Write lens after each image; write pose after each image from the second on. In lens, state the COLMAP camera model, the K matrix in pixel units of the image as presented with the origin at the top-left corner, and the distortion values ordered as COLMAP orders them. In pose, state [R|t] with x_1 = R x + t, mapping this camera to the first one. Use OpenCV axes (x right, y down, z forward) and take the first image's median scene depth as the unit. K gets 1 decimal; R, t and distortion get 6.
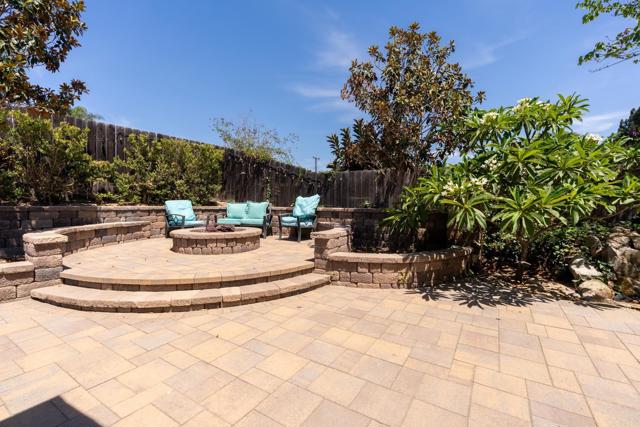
lens RADIAL K [[291.8, 0, 315.6], [0, 291.8, 213.5], [0, 0, 1]] dist [-0.002950, -0.000110]
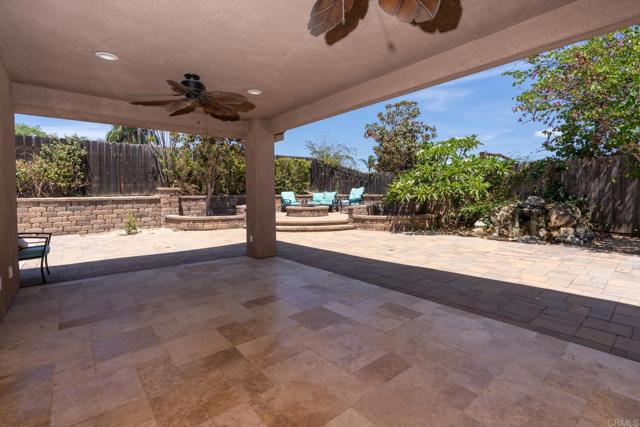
lens RADIAL K [[291.8, 0, 320.0], [0, 291.8, 211.2], [0, 0, 1]] dist [-0.002950, -0.000110]
pose [[0.955372, 0.001803, -0.295398, 0.266527], [0.007179, 0.999544, 0.029318, 0.024362], [0.295317, -0.030130, 0.954924, -0.694473]]
